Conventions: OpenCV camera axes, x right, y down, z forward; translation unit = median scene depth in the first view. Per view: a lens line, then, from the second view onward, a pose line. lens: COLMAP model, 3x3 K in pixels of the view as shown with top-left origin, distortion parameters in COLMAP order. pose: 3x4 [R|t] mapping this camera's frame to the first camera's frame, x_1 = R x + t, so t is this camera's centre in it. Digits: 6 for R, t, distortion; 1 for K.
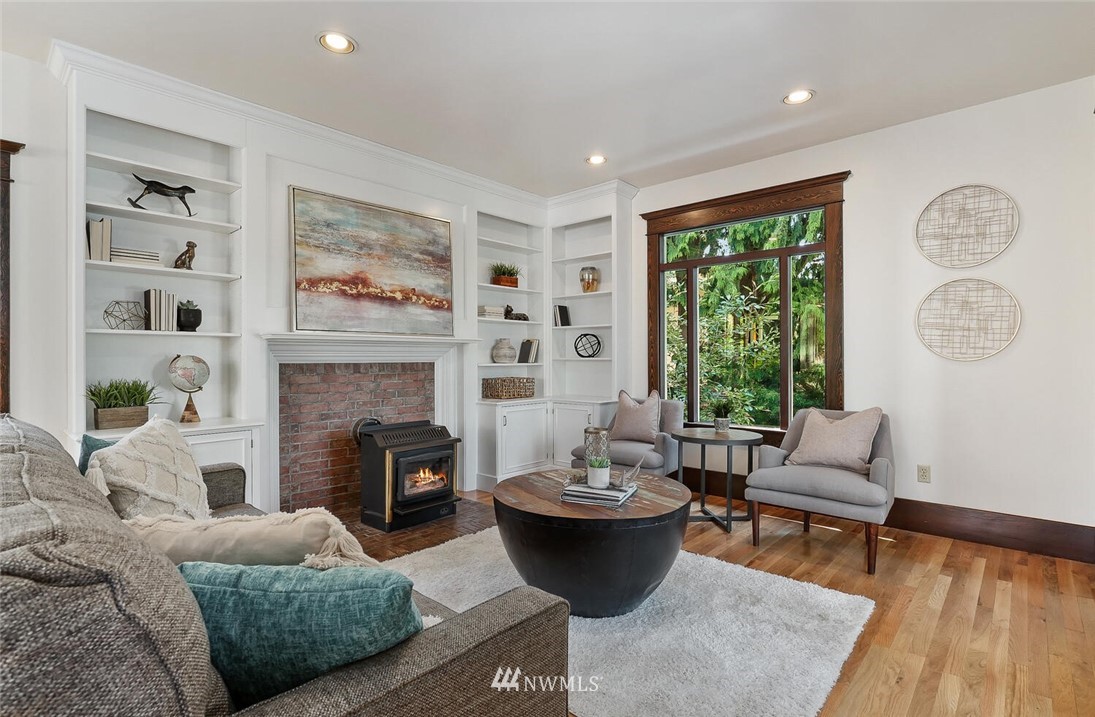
lens RADIAL K [[512.0, 0, 548.8], [0, 512.0, 357.9], [0, 0, 1]] dist [-0.009119, 0.000636]
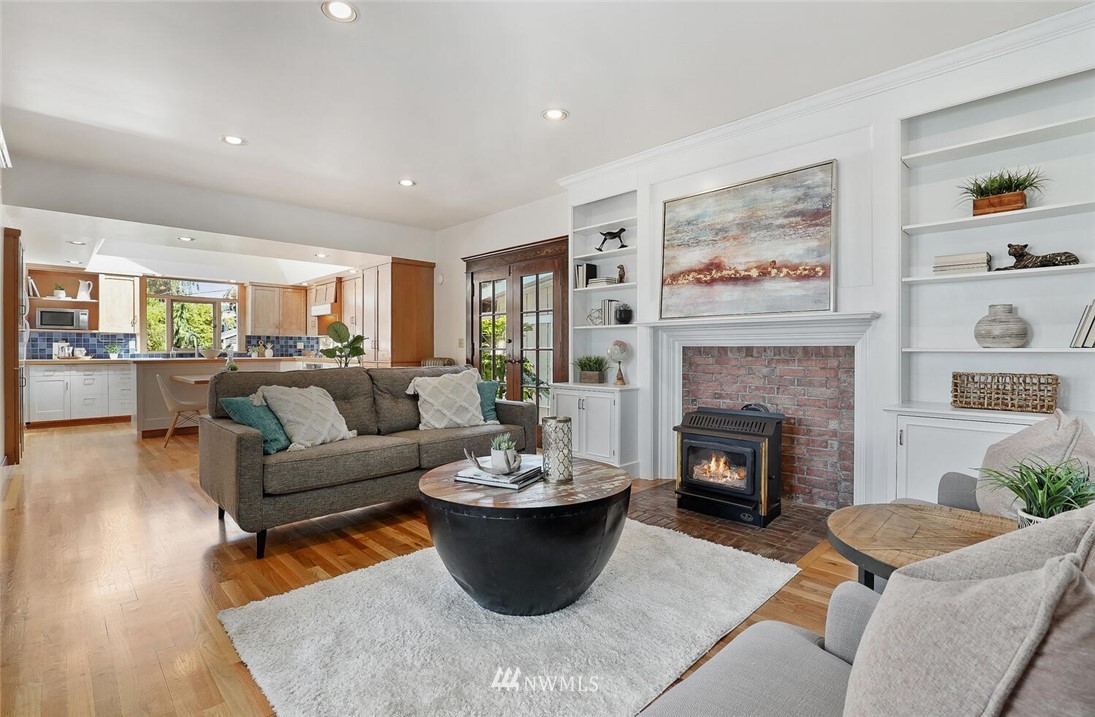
lens RADIAL K [[512.0, 0, 554.6], [0, 512.0, 350.6], [0, 0, 1]] dist [-0.009119, 0.000636]
pose [[-0.029129, 0.002545, -0.999572, 0.649629], [-0.001411, 0.999996, 0.002588, 0.016736], [0.999575, 0.001486, -0.029125, 0.681738]]
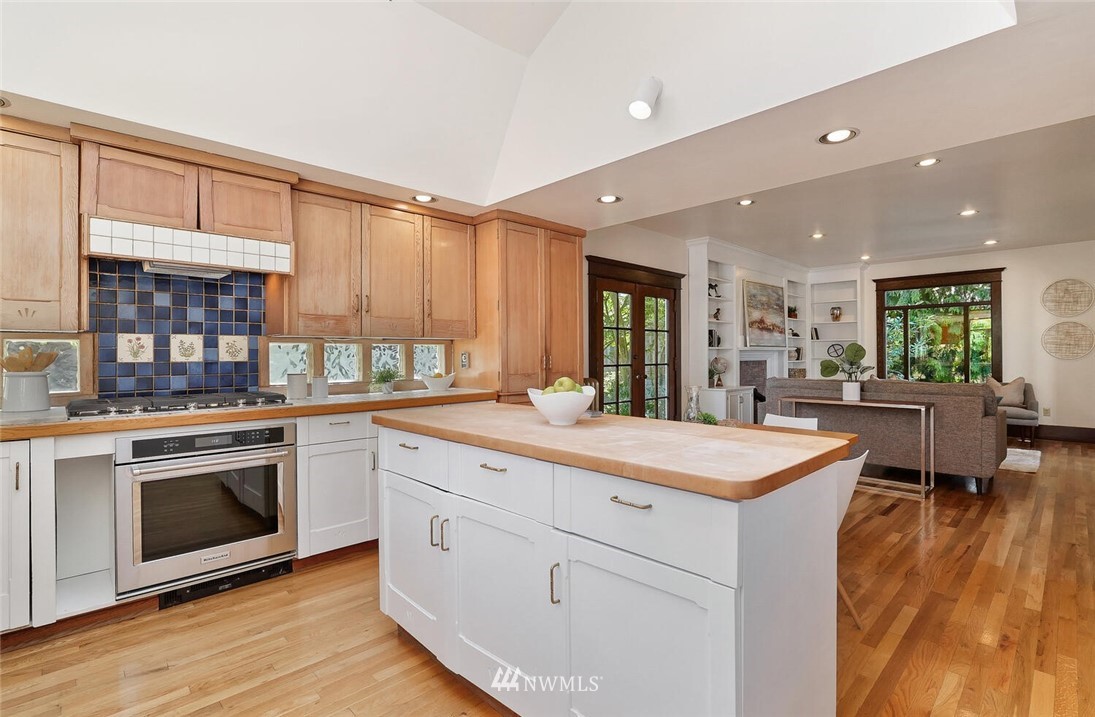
lens RADIAL K [[512.0, 0, 544.8], [0, 512.0, 355.2], [0, 0, 1]] dist [-0.009119, 0.000636]
pose [[0.998814, -0.003868, -0.048528, -1.110535], [0.003804, 0.999992, -0.001420, -0.013253], [0.048533, 0.001234, 0.998821, -1.081582]]
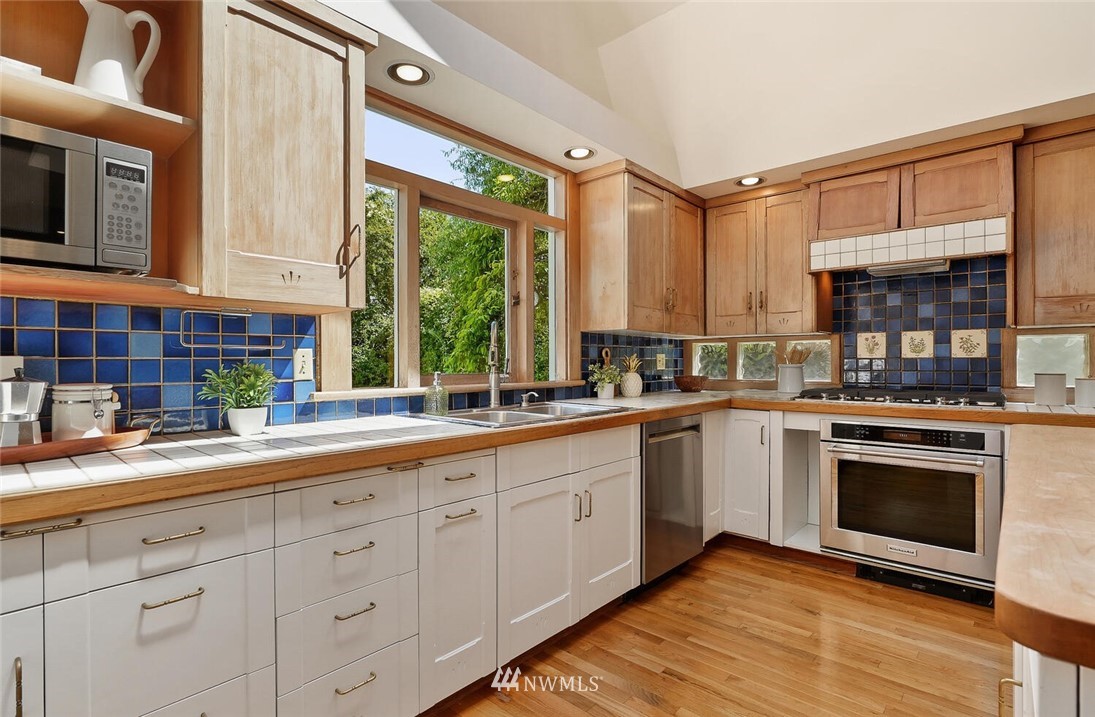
lens RADIAL K [[512.0, 0, 546.6], [0, 512.0, 360.2], [0, 0, 1]] dist [-0.009119, 0.000636]
pose [[0.043115, 0.001027, -0.999070, -0.929077], [-0.000056, 0.999999, 0.001026, -0.003681], [0.999070, 0.000012, 0.043115, -0.939750]]
